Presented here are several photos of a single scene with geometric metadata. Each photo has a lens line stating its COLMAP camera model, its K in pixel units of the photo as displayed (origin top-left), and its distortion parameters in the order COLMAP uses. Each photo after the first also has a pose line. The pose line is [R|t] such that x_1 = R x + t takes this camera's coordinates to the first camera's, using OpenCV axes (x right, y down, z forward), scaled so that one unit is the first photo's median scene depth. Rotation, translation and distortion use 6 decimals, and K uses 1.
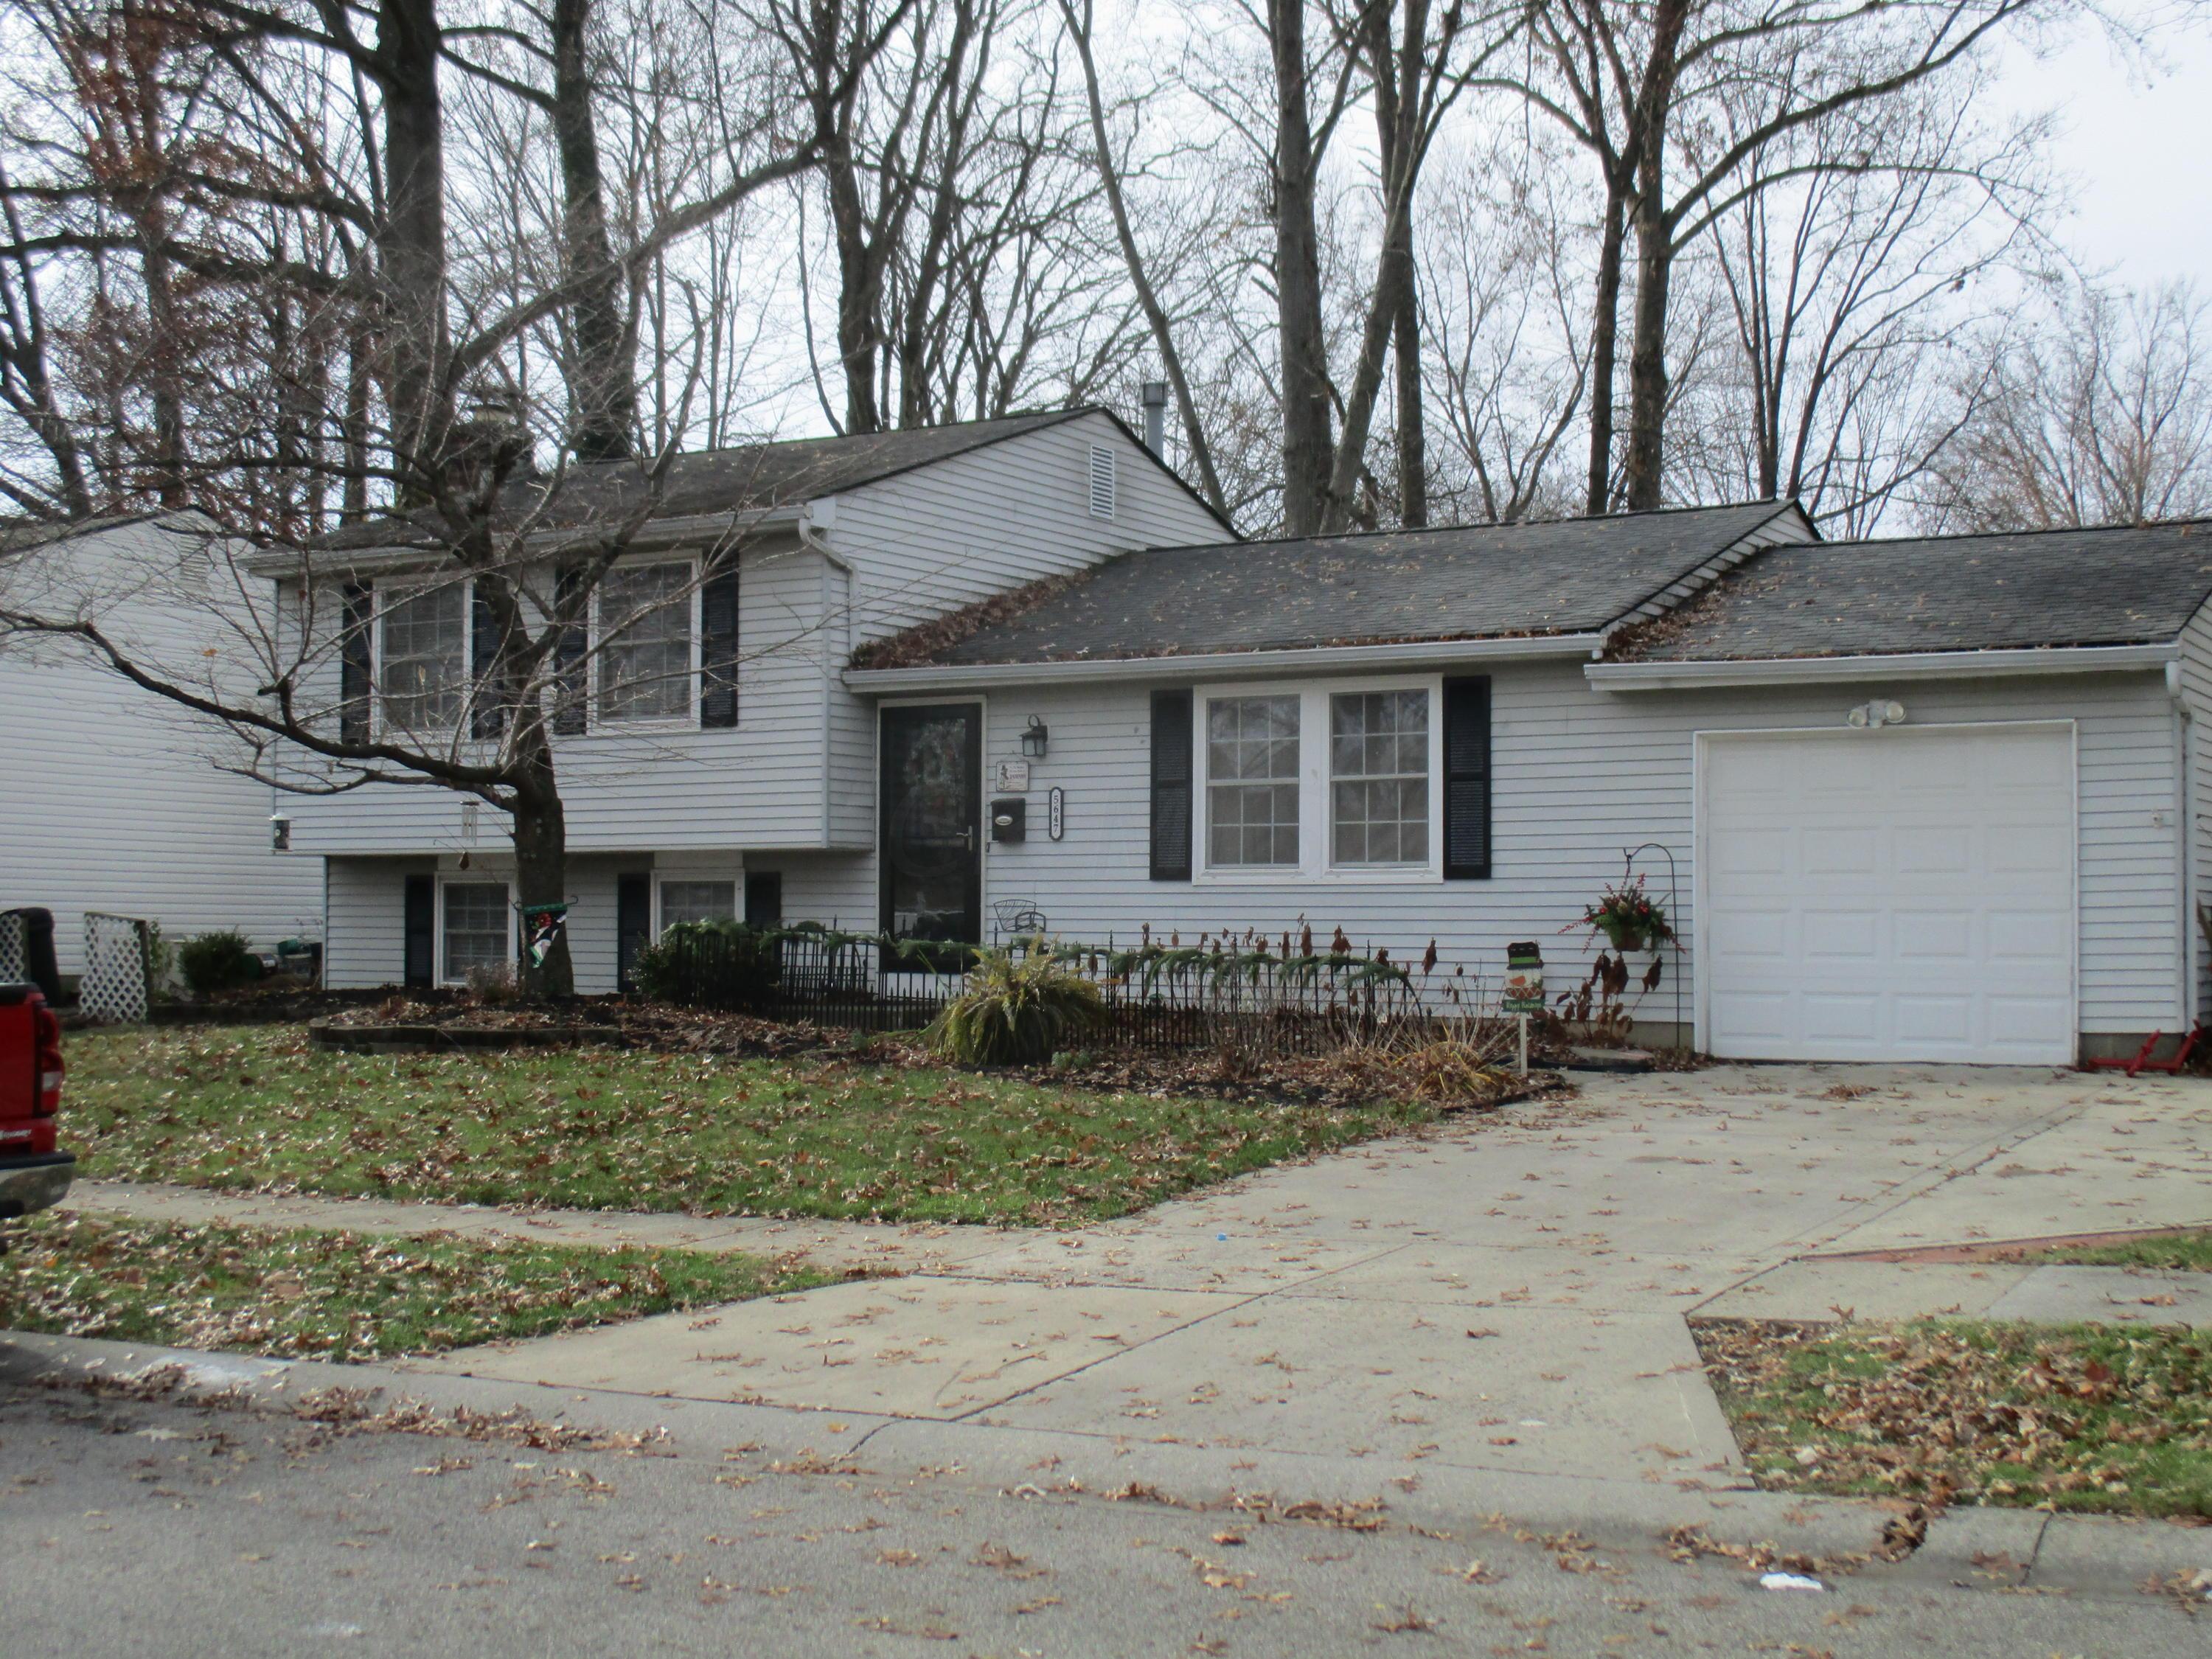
lens RADIAL K [[2791.8, 0, 1101.1], [0, 2791.8, 836.1], [0, 0, 1]] dist [-0.081812, 0.000000]
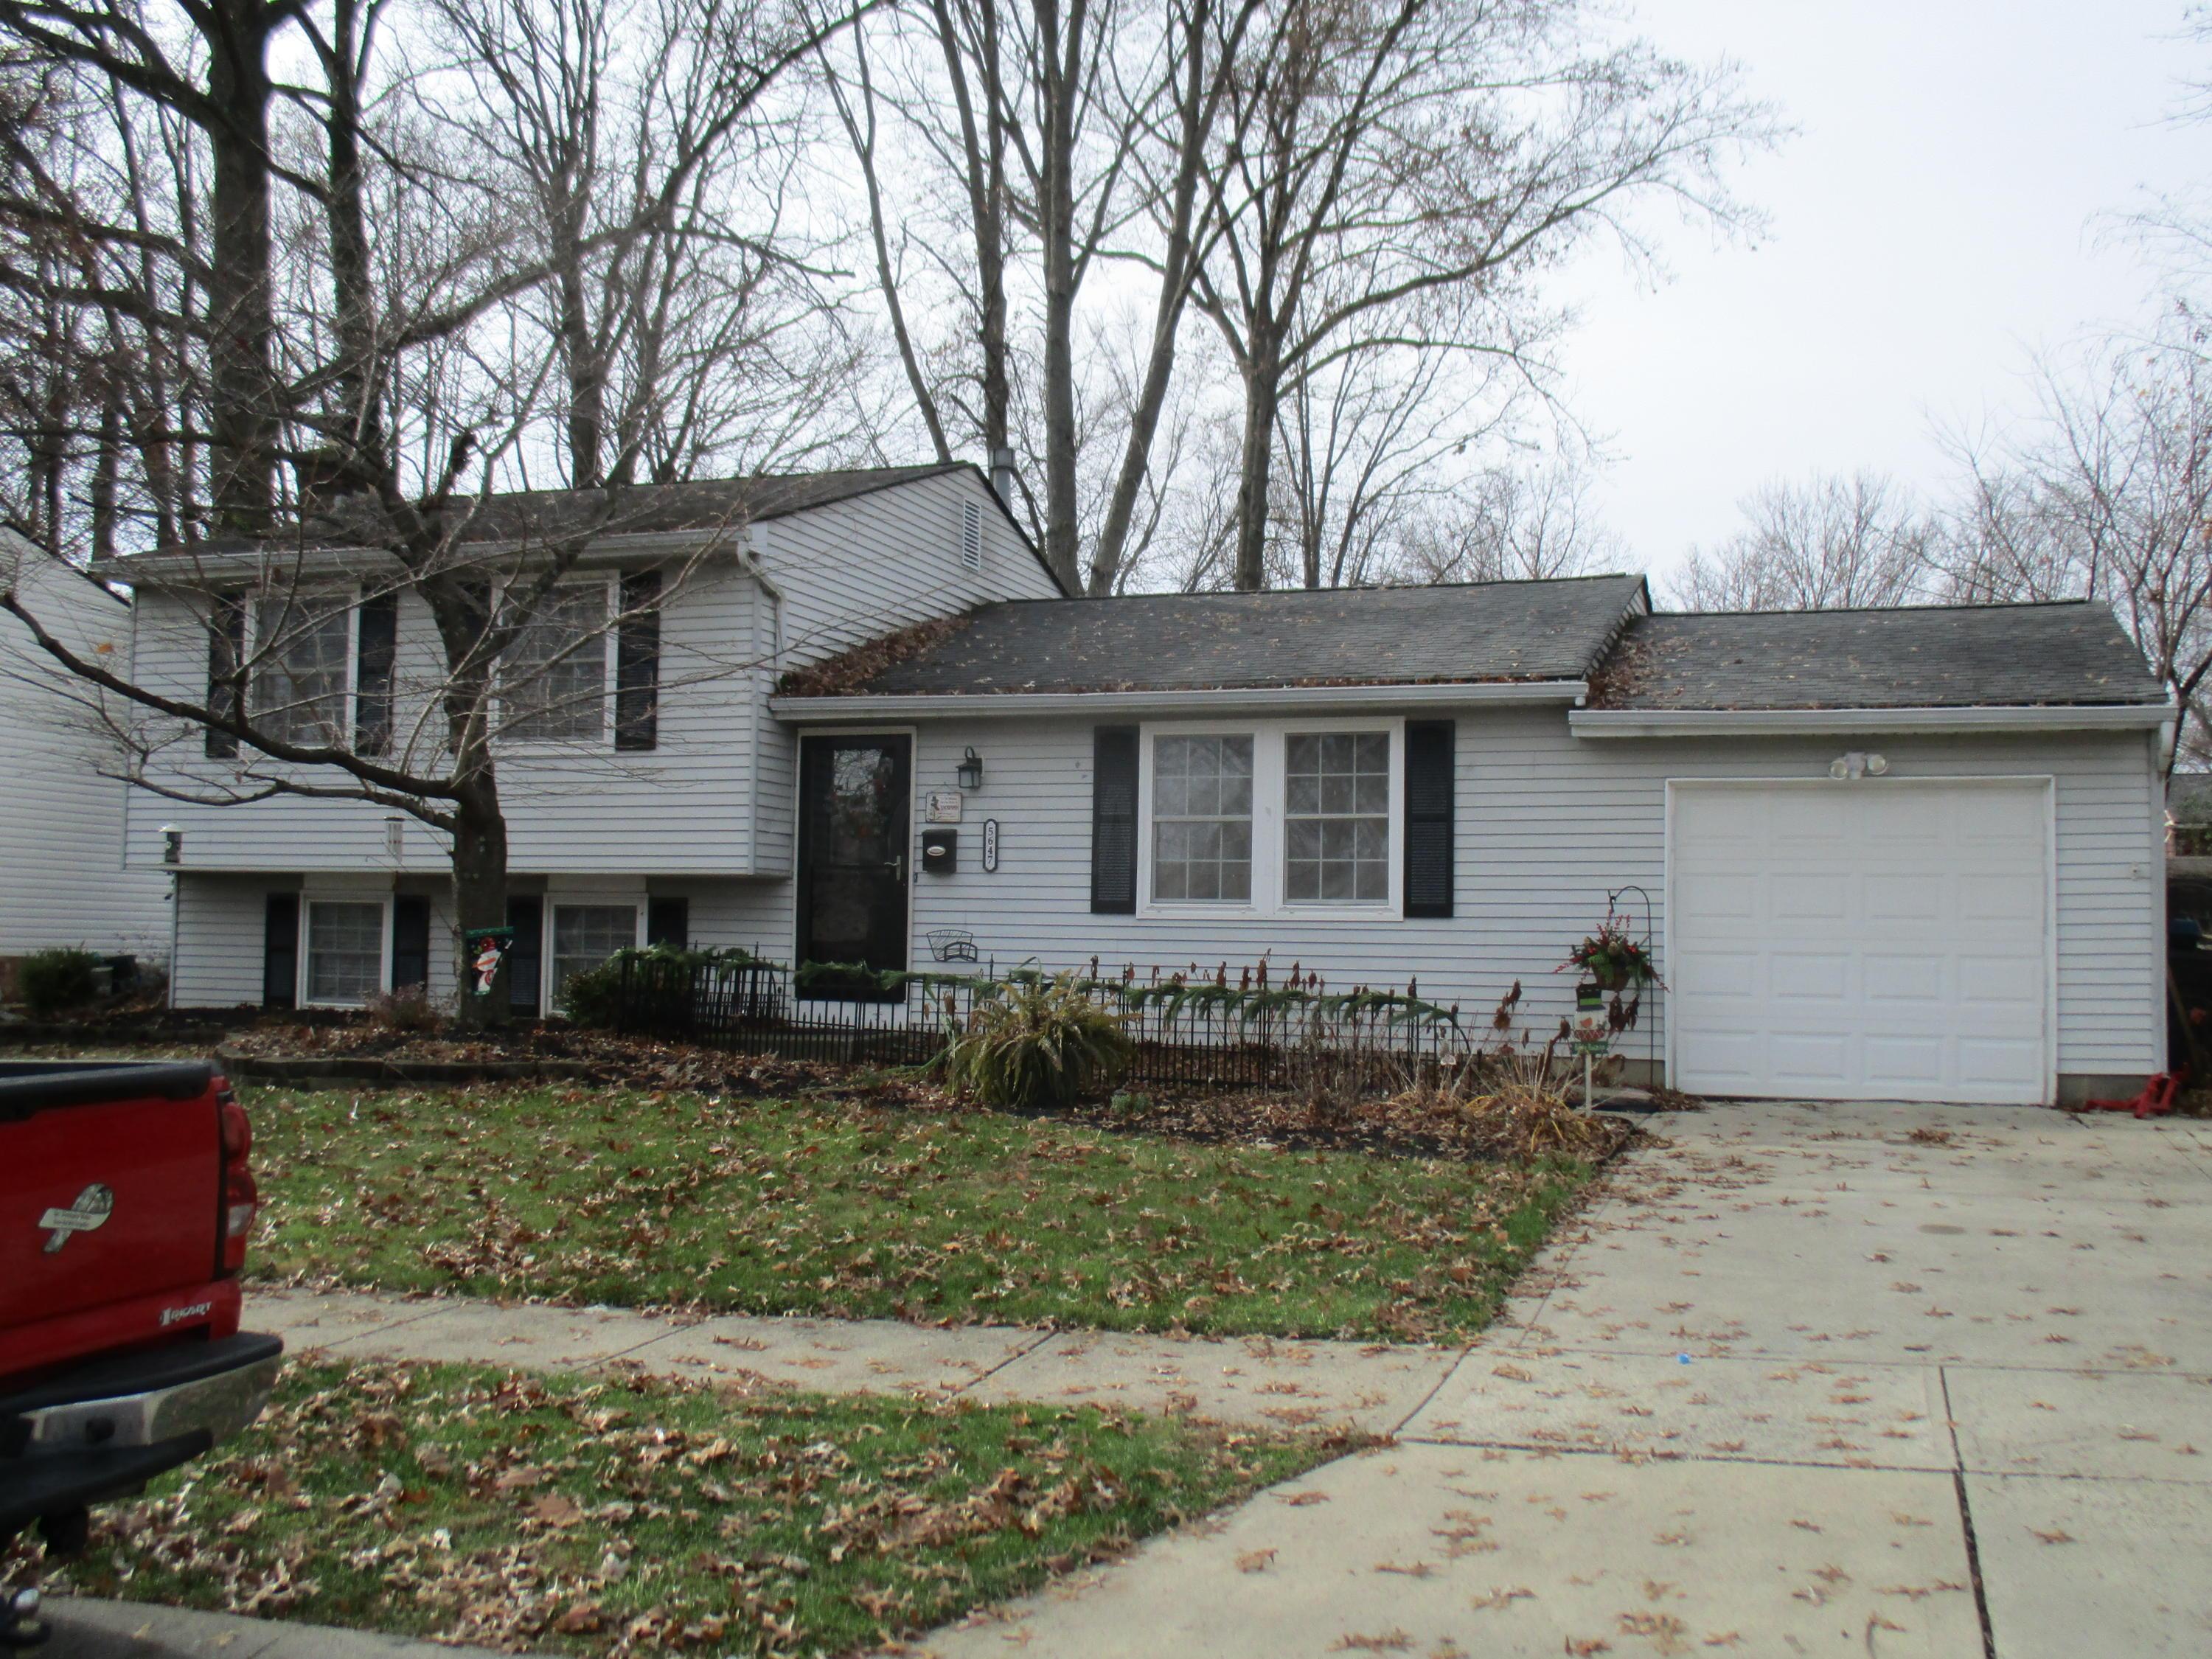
lens RADIAL K [[2148.5, 0, 1114.3], [0, 2148.5, 842.4], [0, 0, 1]] dist [-0.045285, 0.000000]
pose [[0.977070, 0.023697, 0.211594, -0.142546], [-0.020248, 0.999625, -0.018454, 0.004541], [-0.211952, 0.013747, 0.977183, 0.239418]]
